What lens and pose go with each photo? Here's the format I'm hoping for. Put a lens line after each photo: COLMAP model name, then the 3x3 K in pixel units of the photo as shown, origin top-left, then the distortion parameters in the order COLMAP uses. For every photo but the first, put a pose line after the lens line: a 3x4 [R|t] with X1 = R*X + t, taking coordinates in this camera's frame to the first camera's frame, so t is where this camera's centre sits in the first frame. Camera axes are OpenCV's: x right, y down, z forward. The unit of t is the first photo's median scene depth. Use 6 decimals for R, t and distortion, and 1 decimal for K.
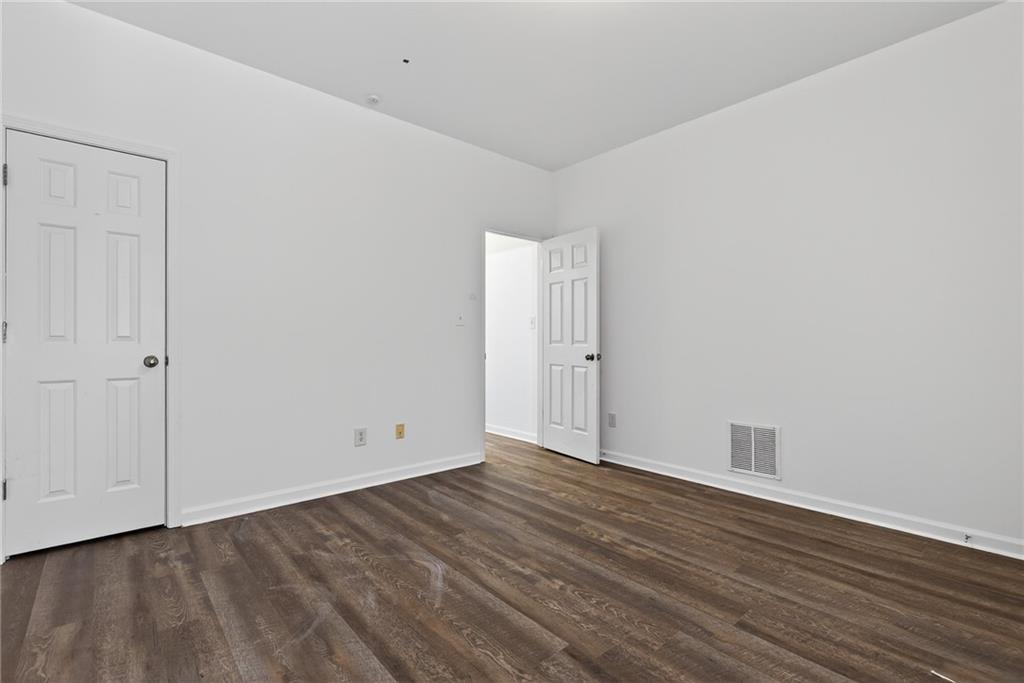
lens RADIAL K [[462.1, 0, 517.3], [0, 462.1, 339.8], [0, 0, 1]] dist [-0.000089, -0.000220]
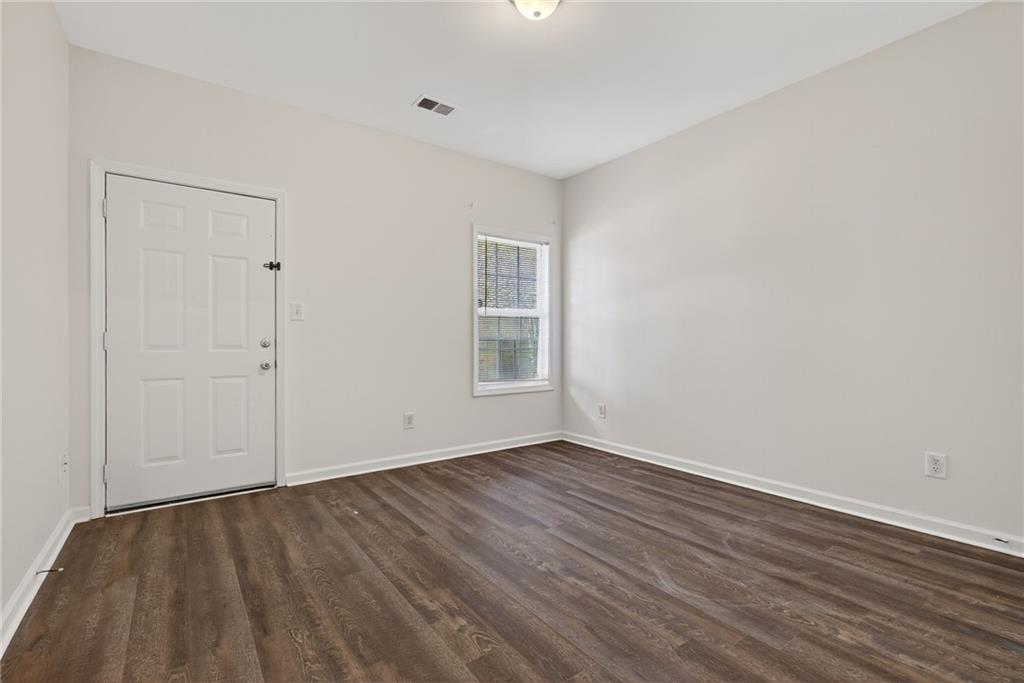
lens RADIAL K [[462.1, 0, 517.3], [0, 462.1, 339.8], [0, 0, 1]] dist [-0.000089, -0.000220]
pose [[-0.995953, 0.000861, 0.089872, 0.047954], [0.000396, 0.999986, -0.005191, 0.009783], [-0.089875, -0.005134, -0.995940, 1.982682]]
